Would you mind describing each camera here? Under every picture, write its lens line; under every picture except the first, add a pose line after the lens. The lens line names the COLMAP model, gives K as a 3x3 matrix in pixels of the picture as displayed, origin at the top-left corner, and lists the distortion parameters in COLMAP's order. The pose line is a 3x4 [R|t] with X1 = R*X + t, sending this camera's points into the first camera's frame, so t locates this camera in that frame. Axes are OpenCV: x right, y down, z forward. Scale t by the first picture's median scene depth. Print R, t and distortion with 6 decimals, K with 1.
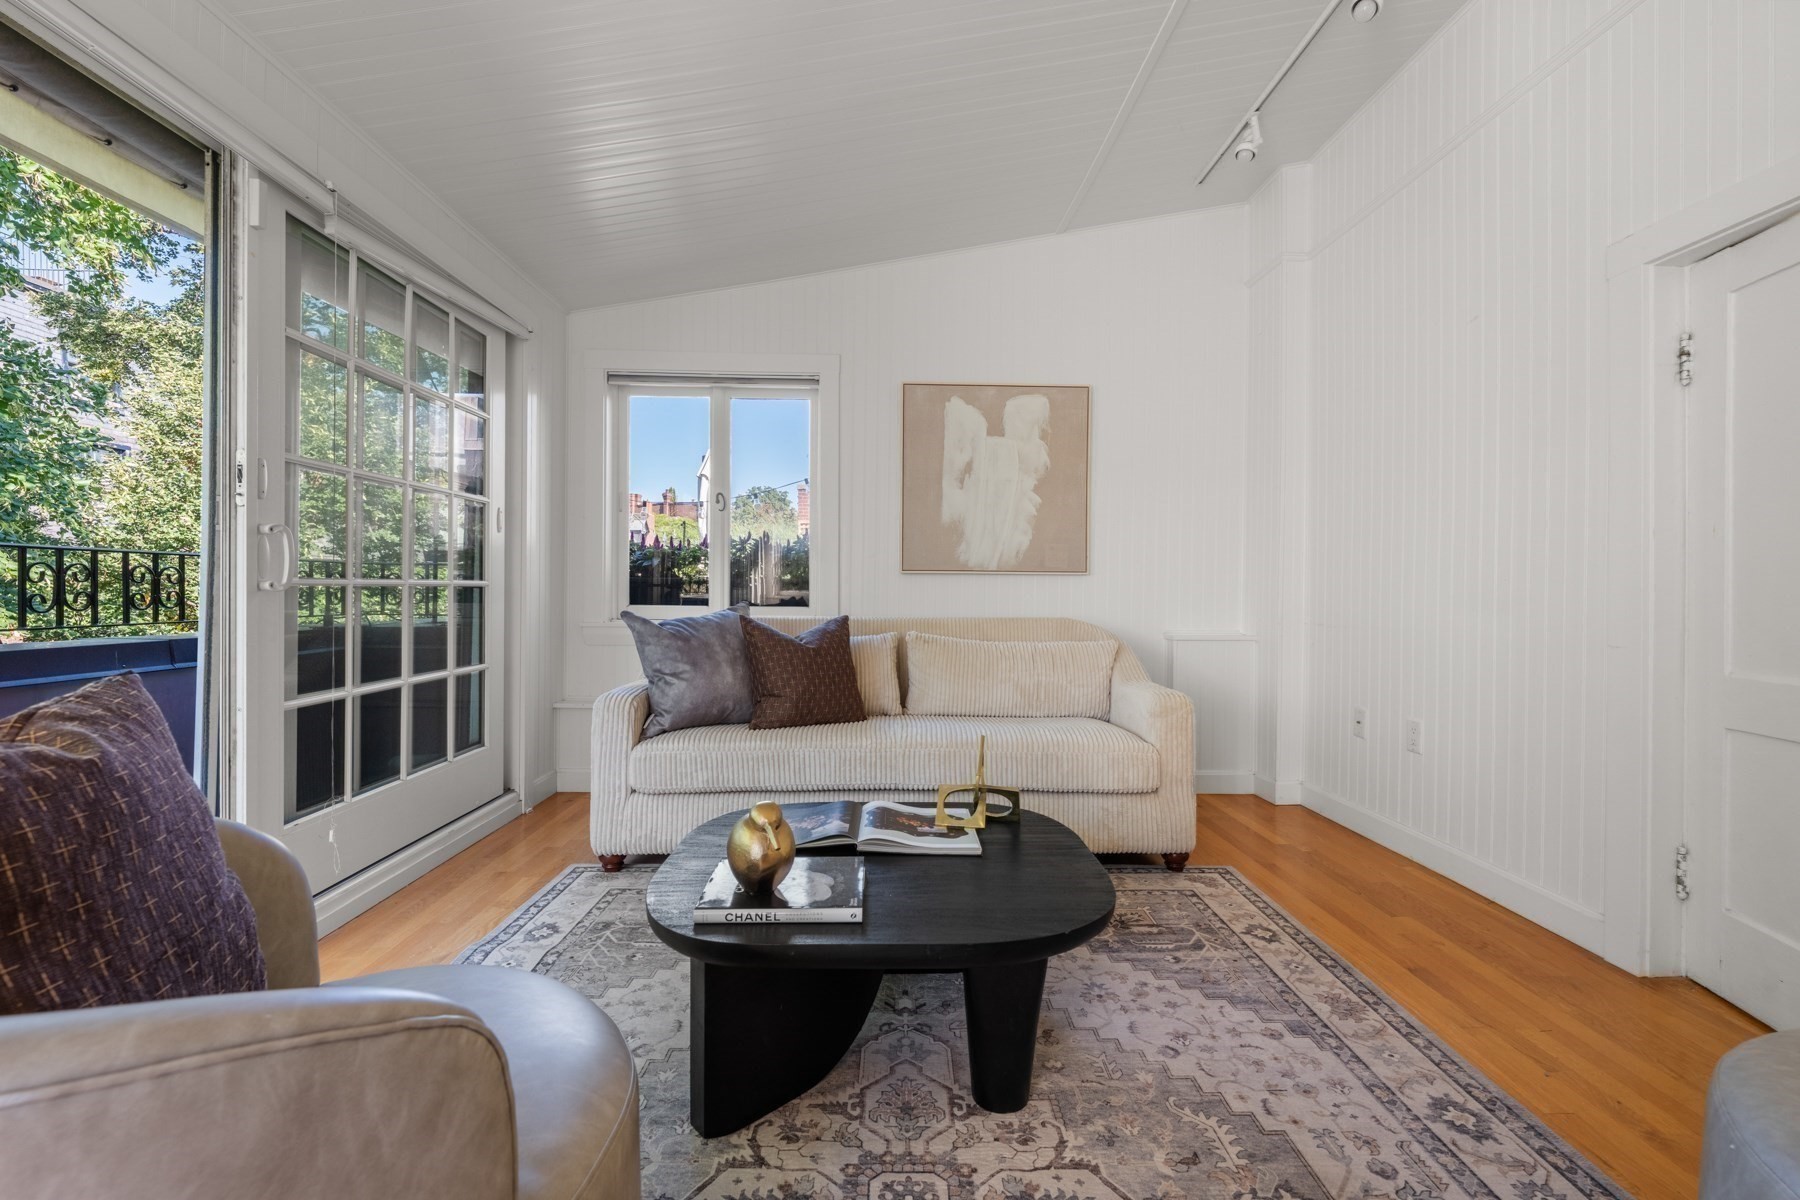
lens RADIAL K [[746.6, 0, 908.1], [0, 746.6, 594.8], [0, 0, 1]] dist [-0.003712, 0.001556]
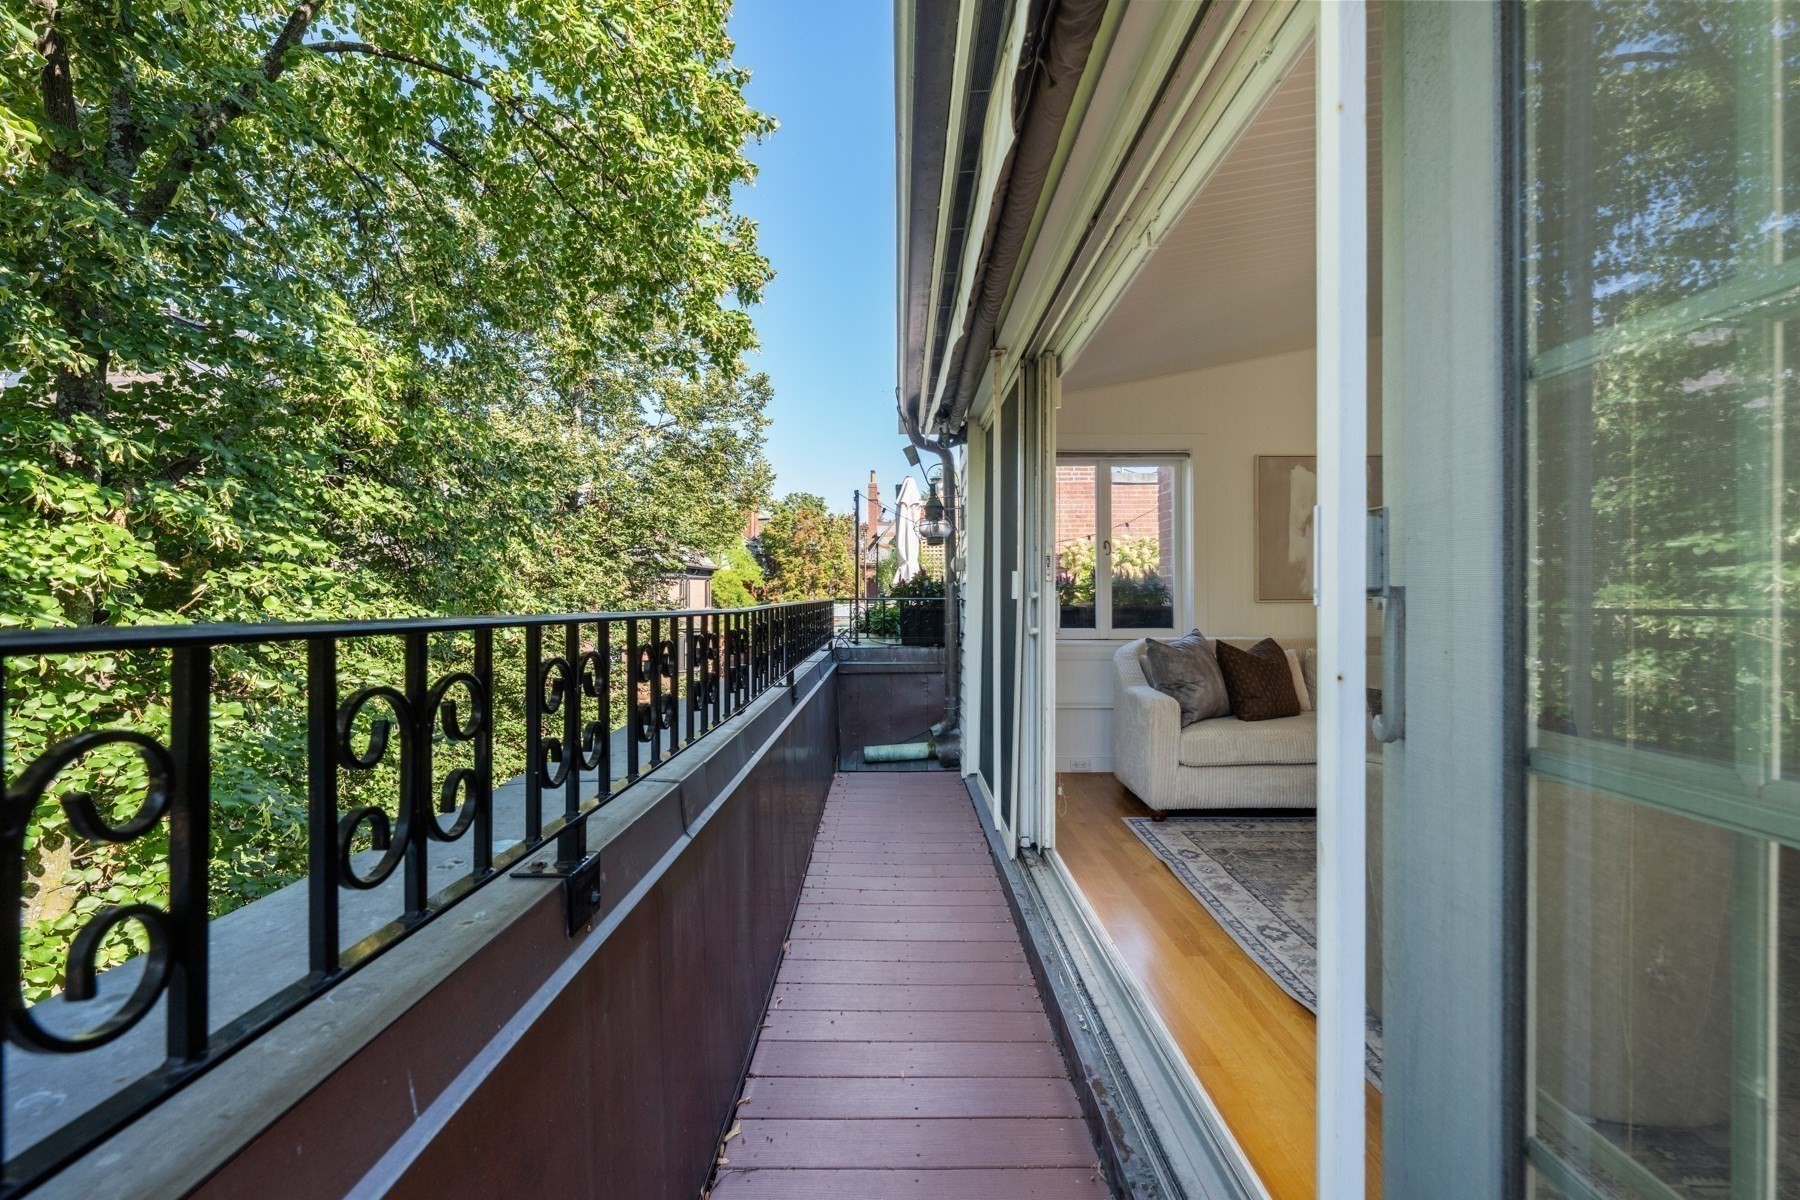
lens RADIAL K [[746.6, 0, 909.7], [0, 746.6, 591.5], [0, 0, 1]] dist [-0.003712, 0.001556]
pose [[0.999823, -0.009946, -0.015992, -0.978633], [0.009848, 0.999932, -0.006188, -0.075154], [0.016052, 0.006029, 0.999853, -0.505808]]
